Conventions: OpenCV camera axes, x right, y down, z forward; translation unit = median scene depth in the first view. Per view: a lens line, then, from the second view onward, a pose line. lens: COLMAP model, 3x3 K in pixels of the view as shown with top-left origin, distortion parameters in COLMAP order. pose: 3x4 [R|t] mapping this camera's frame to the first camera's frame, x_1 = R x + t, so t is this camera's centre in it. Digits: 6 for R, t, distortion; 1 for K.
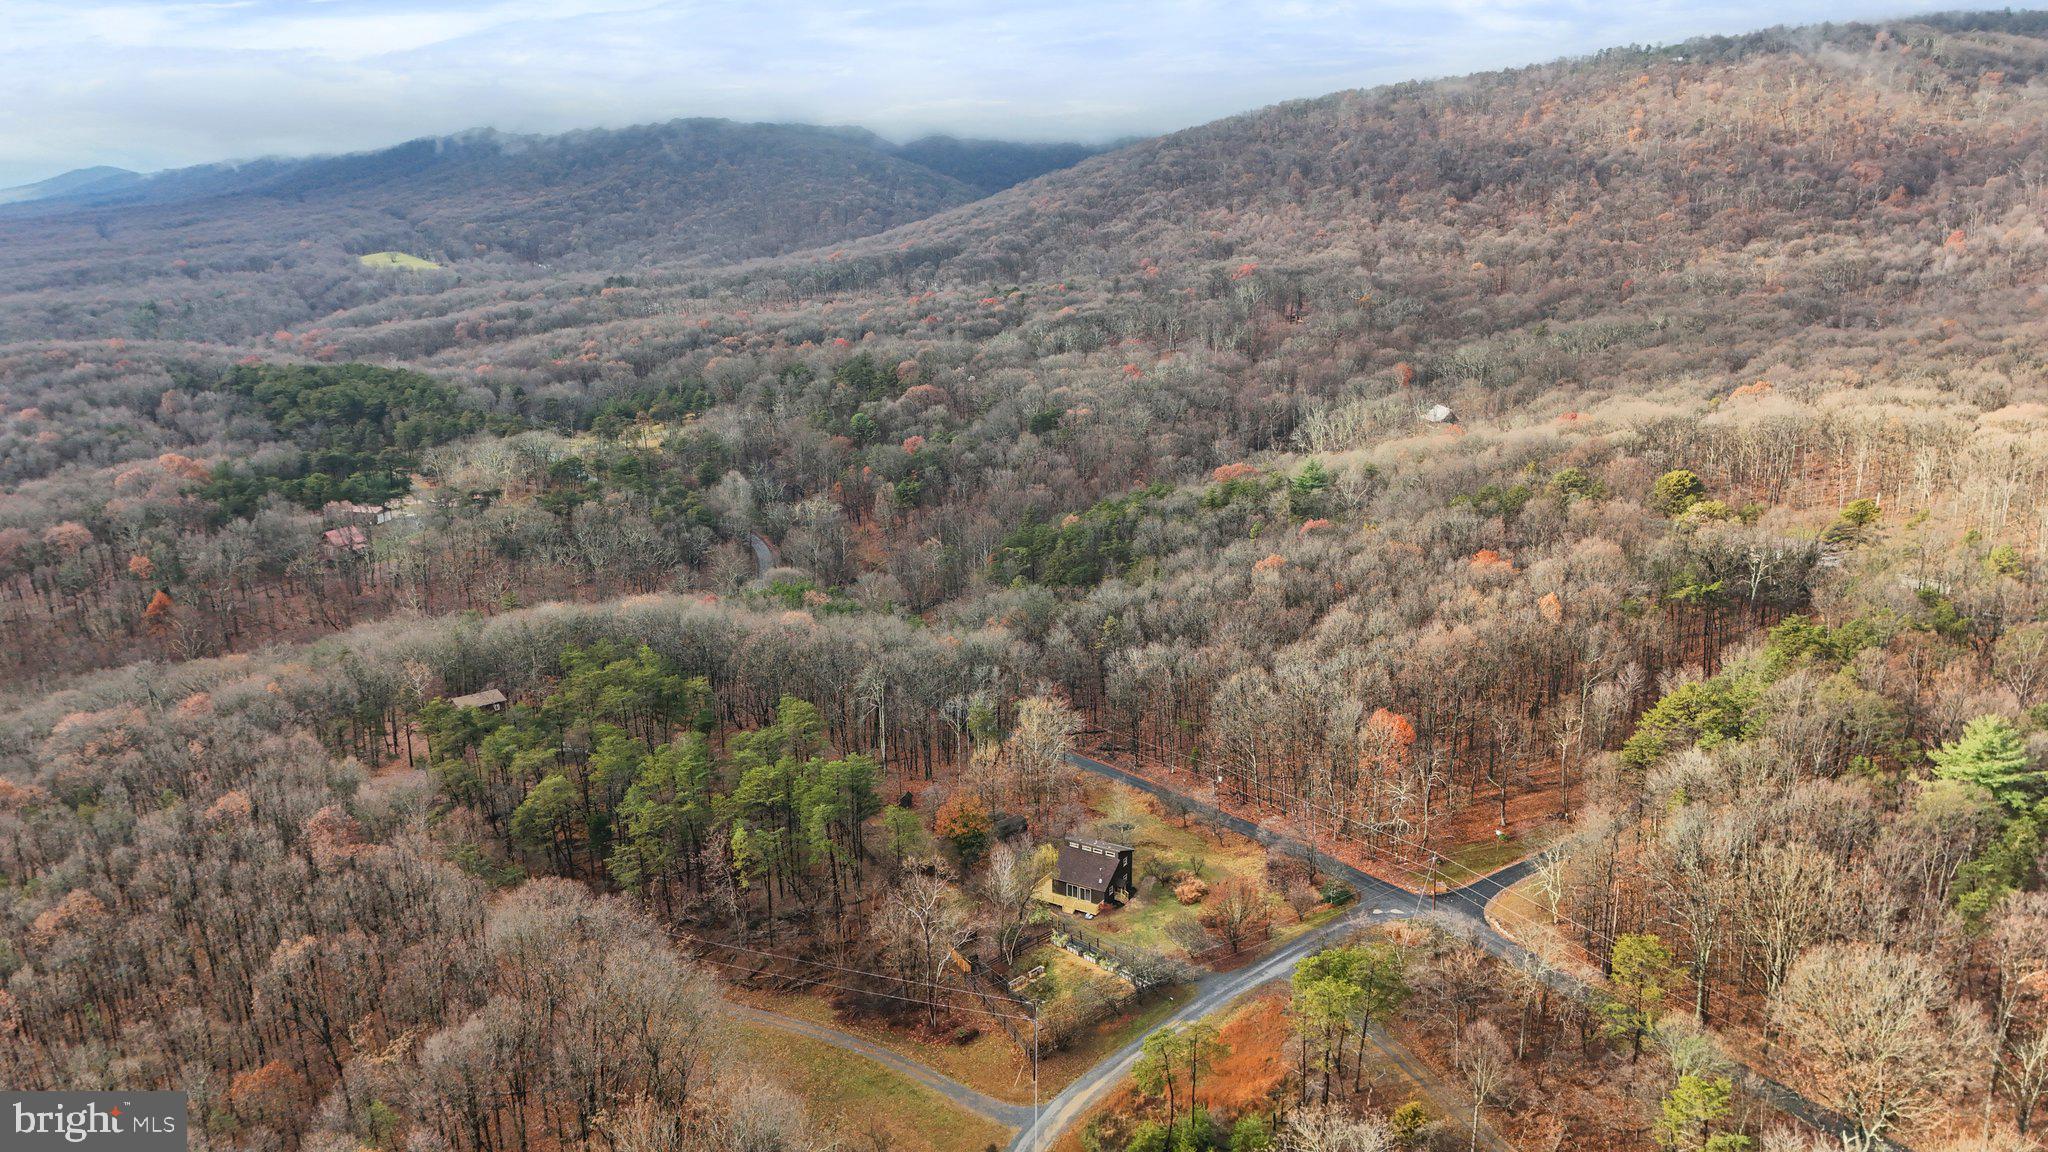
lens RADIAL K [[1503.0, 0, 1024.0], [0, 1503.0, 576.0], [0, 0, 1]] dist [0.095915, -0.112146]
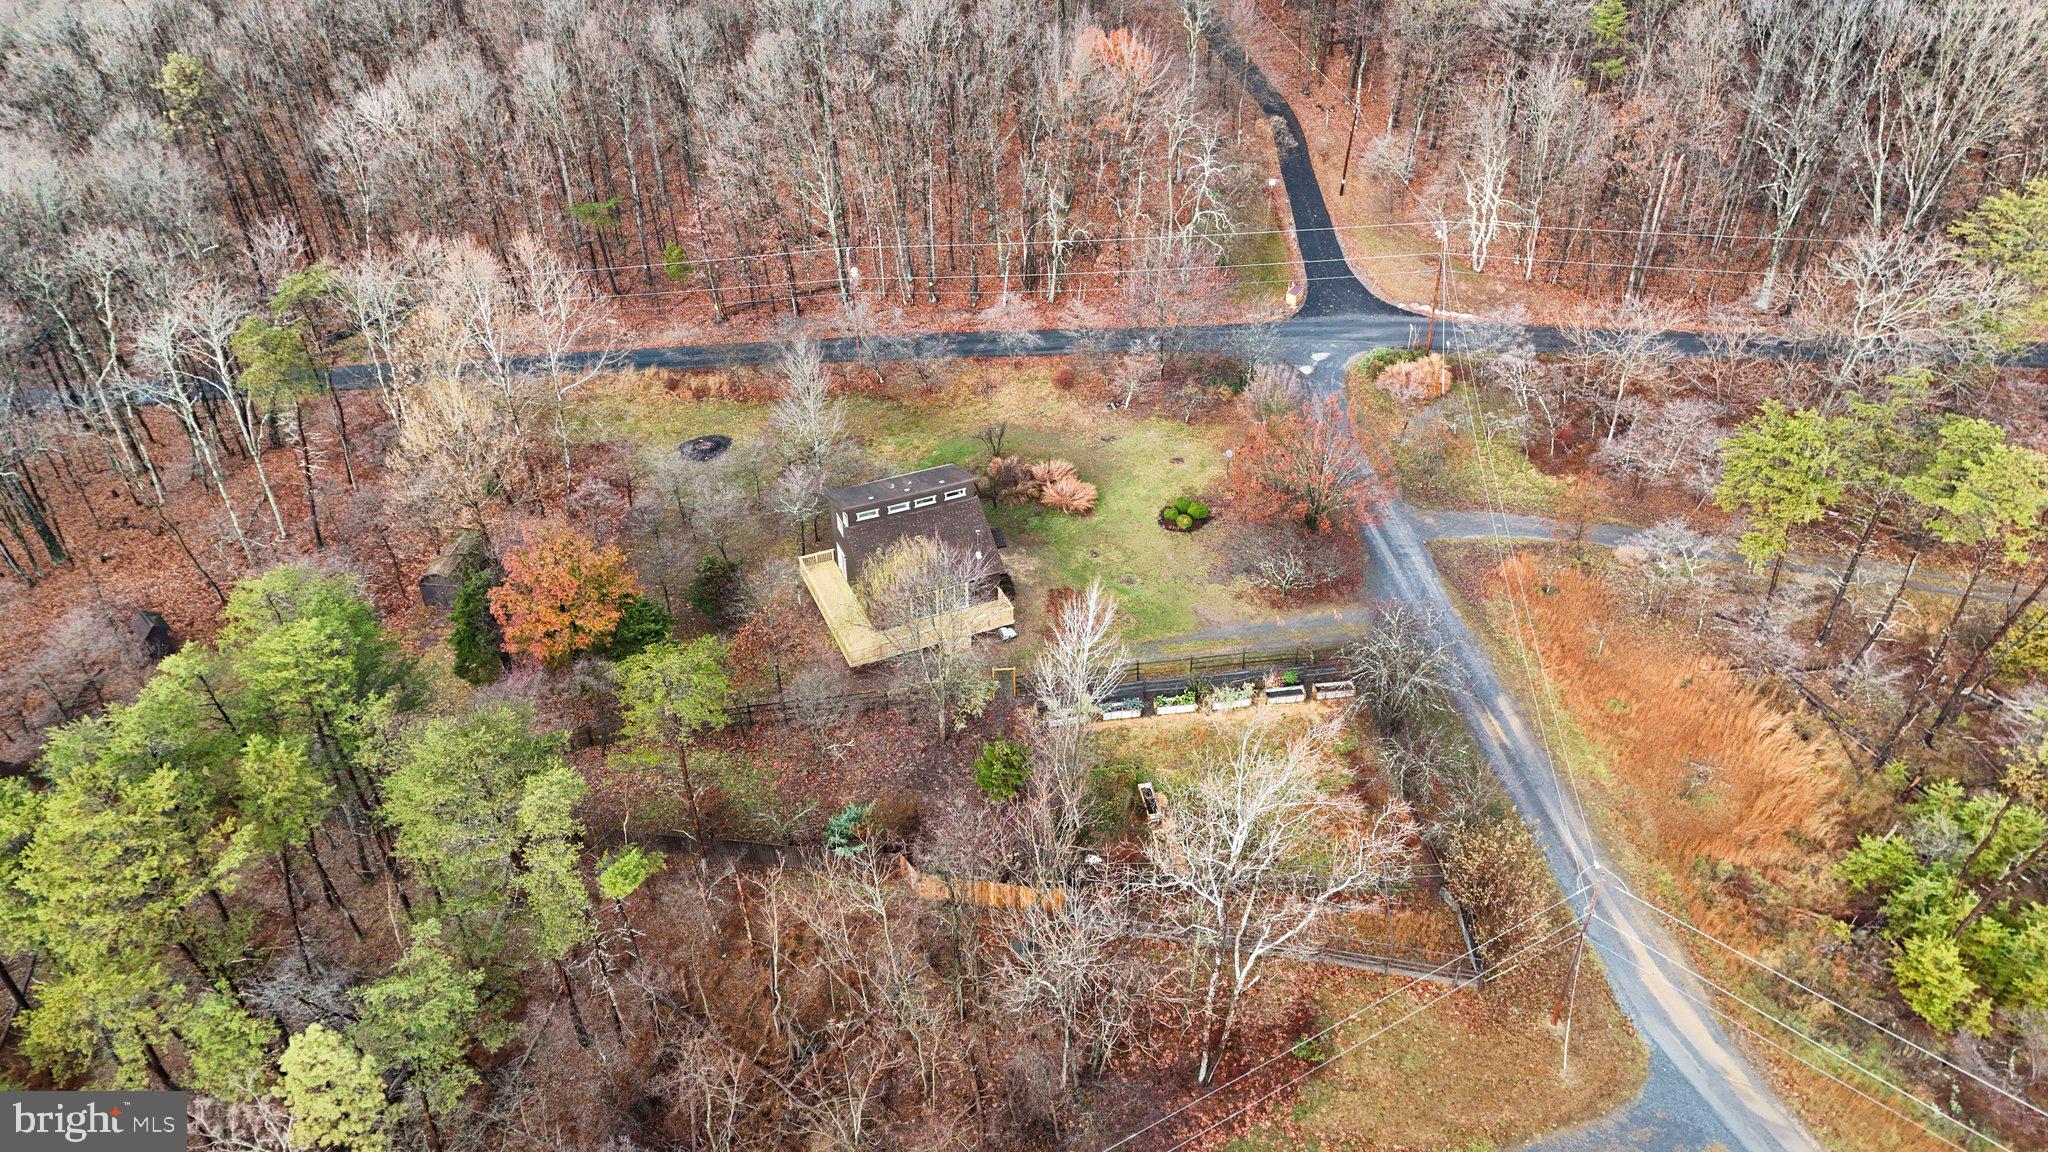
lens RADIAL K [[1503.0, 0, 1024.0], [0, 1503.0, 576.0], [0, 0, 1]] dist [0.095915, -0.112146]
pose [[0.575772, -0.482106, 0.660349, -0.118061], [0.202920, 0.866648, 0.455790, 0.003528], [-0.792029, -0.128433, 0.596821, 0.356942]]
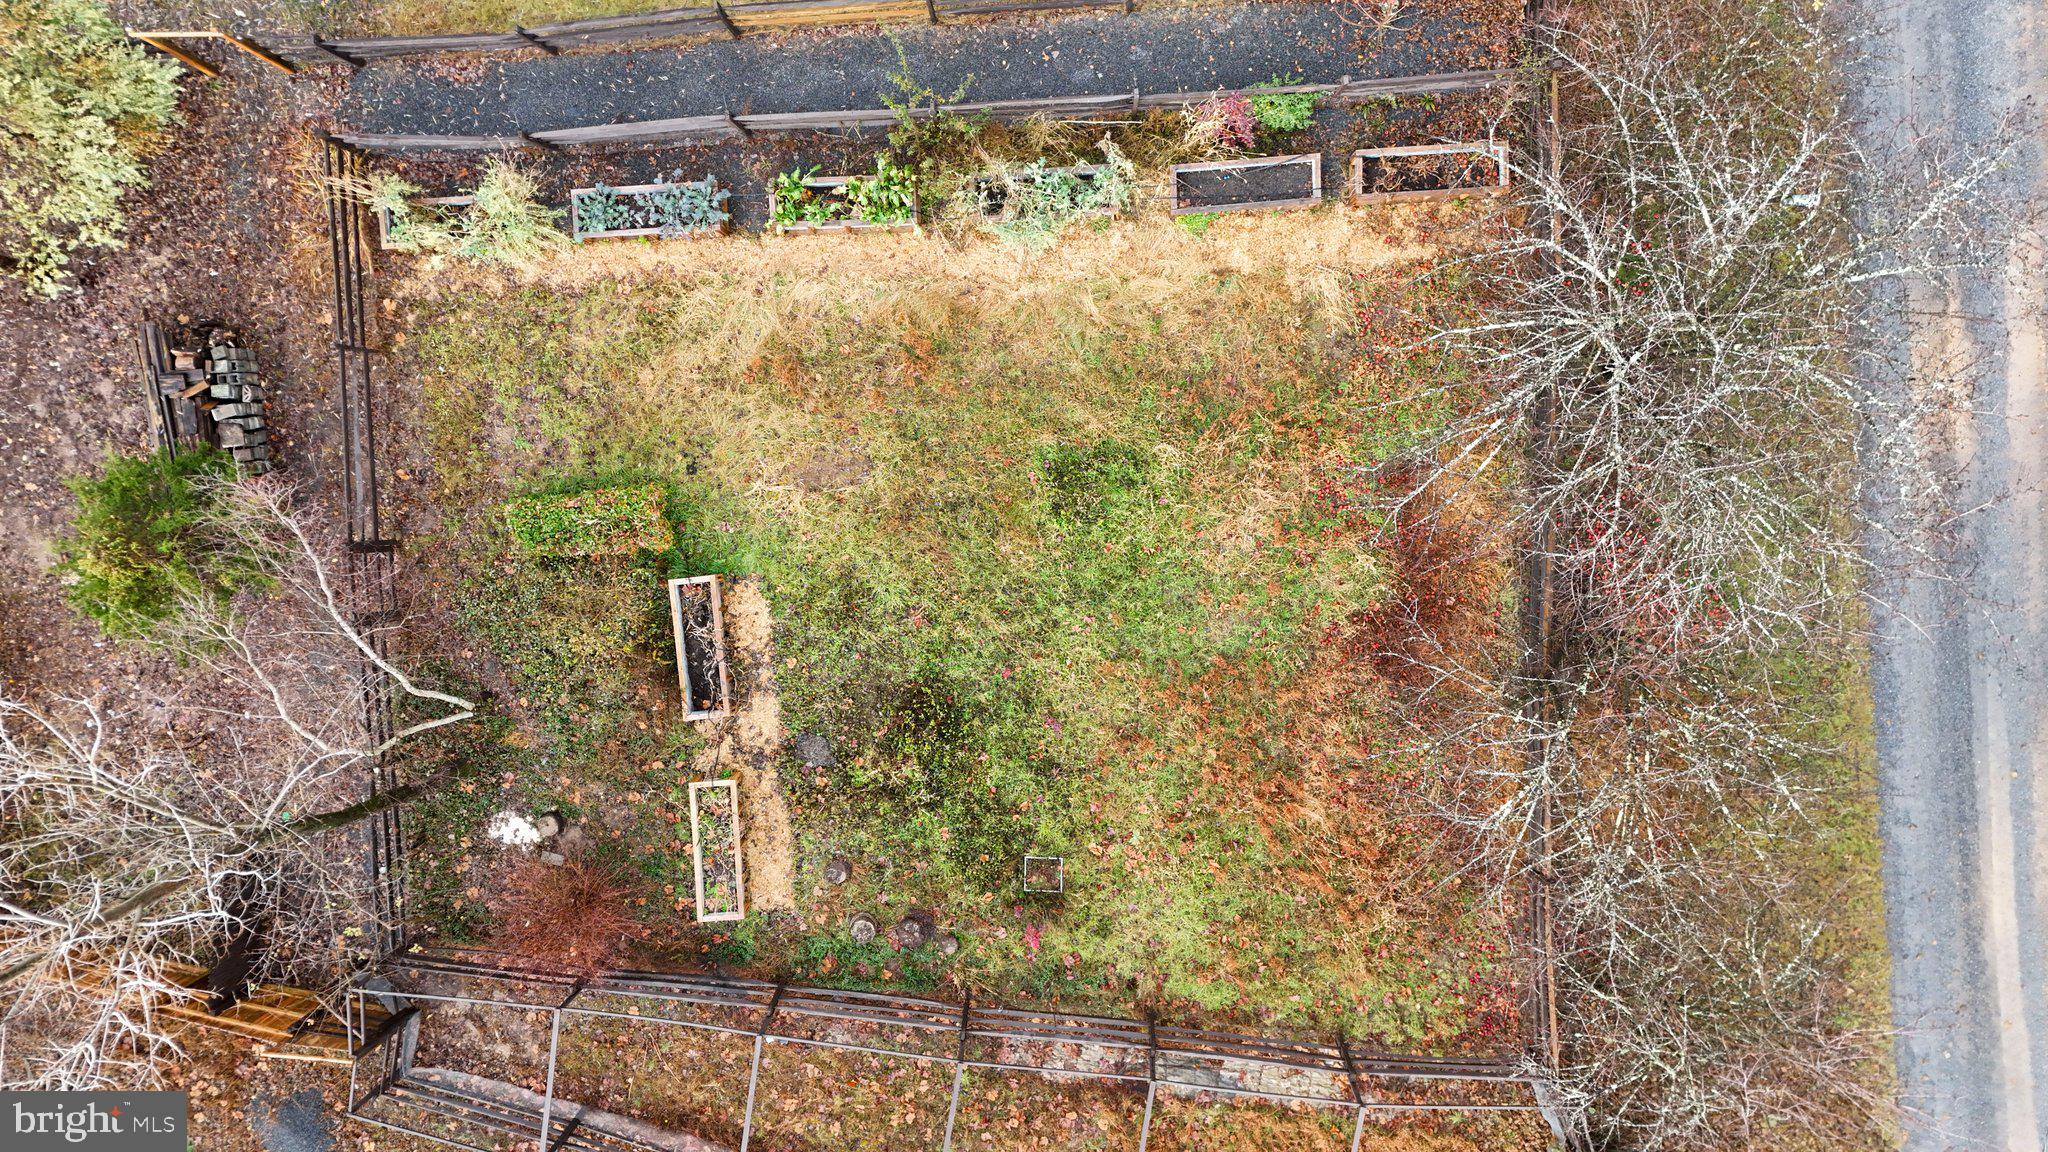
lens RADIAL K [[1503.0, 0, 1024.0], [0, 1503.0, 576.0], [0, 0, 1]] dist [0.095915, -0.112146]
pose [[0.634160, -0.772931, -0.020471, 0.015028], [0.199323, 0.137842, 0.970191, 0.063562], [-0.747068, -0.619337, 0.241476, 0.432807]]
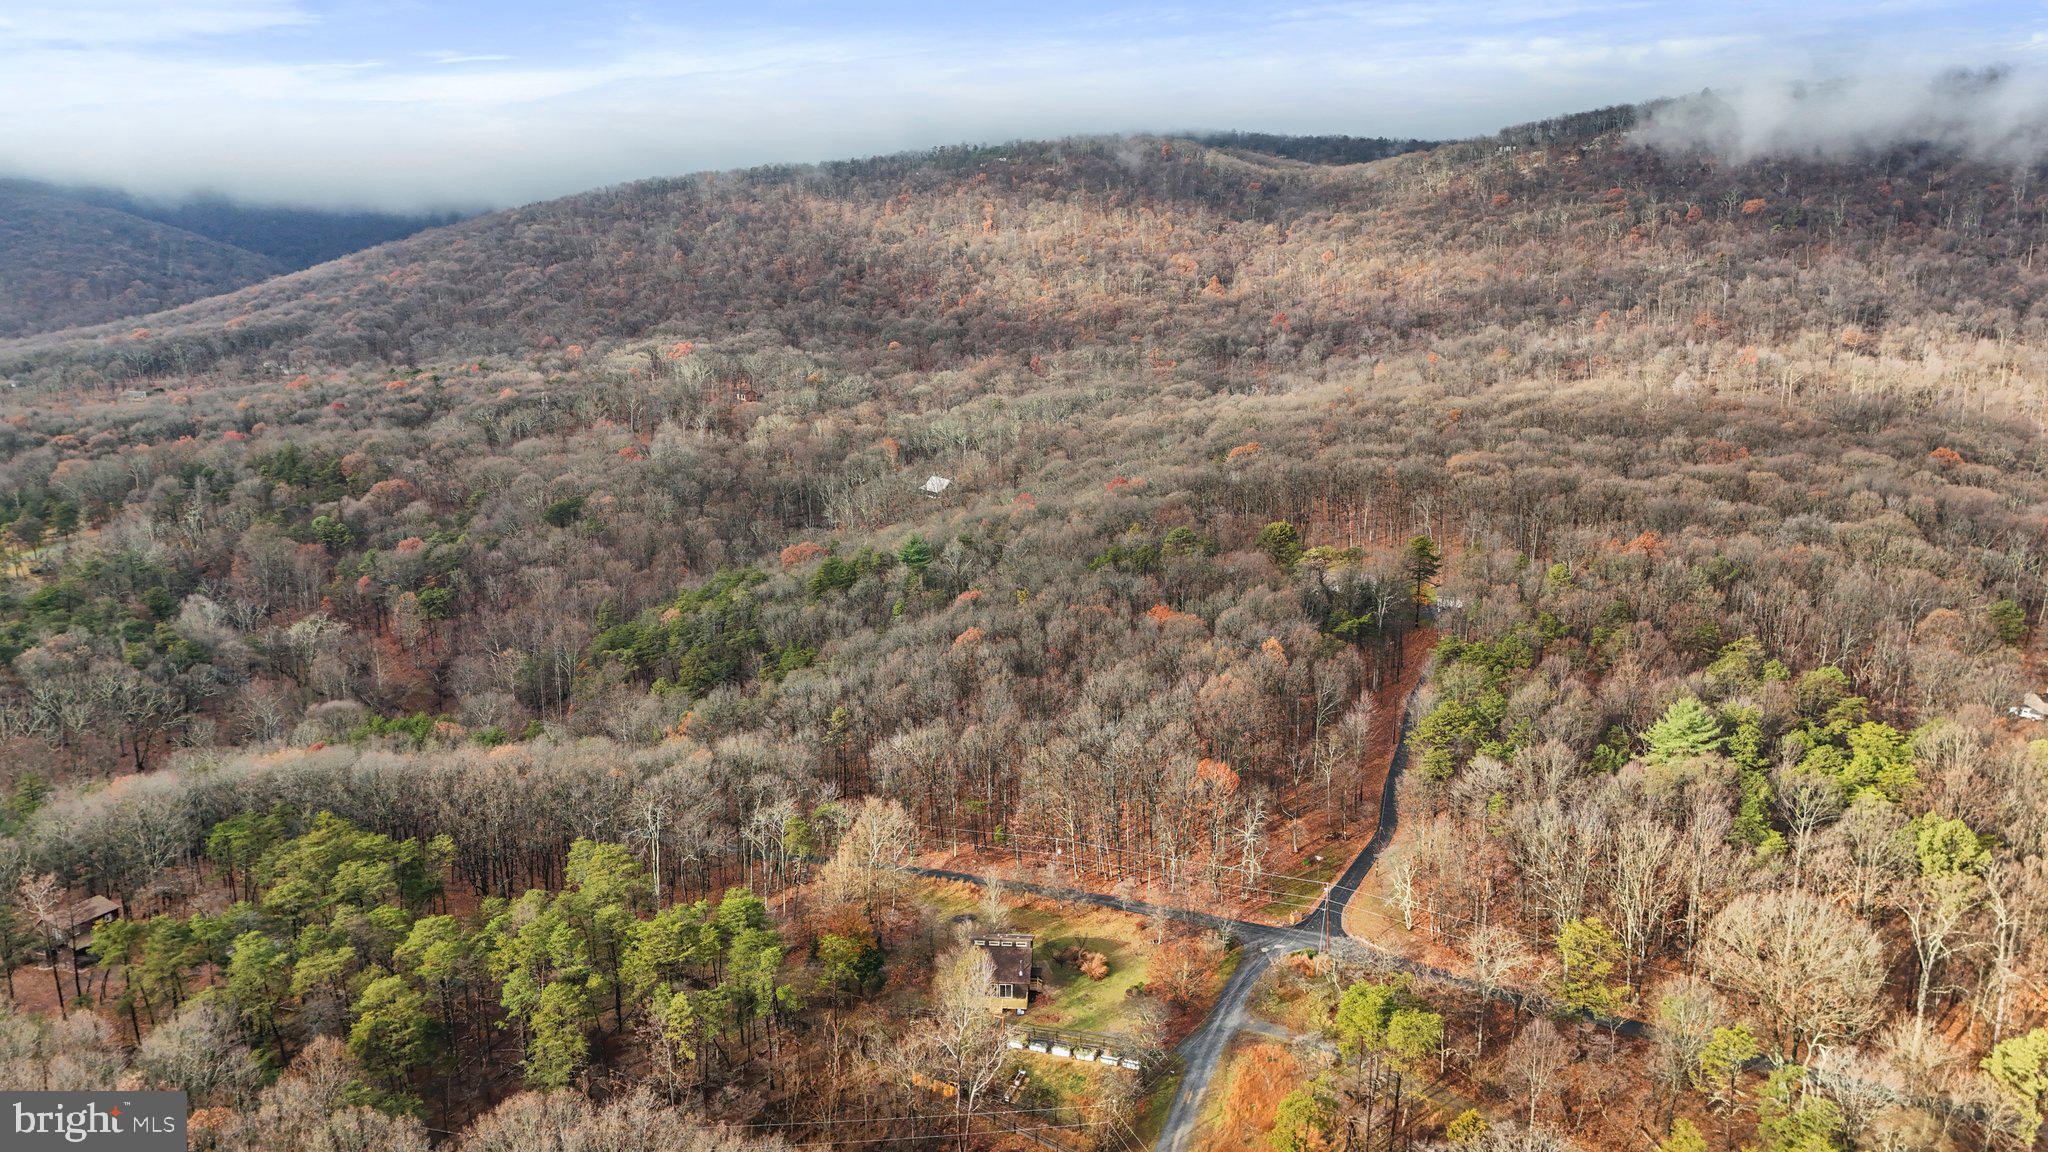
lens RADIAL K [[1503.0, 0, 1024.0], [0, 1503.0, 576.0], [0, 0, 1]] dist [0.095915, -0.112146]
pose [[0.894463, -0.079873, 0.439950, -0.176948], [0.101204, 0.994547, -0.025197, -0.014271], [-0.435539, 0.067062, 0.897668, 0.050514]]
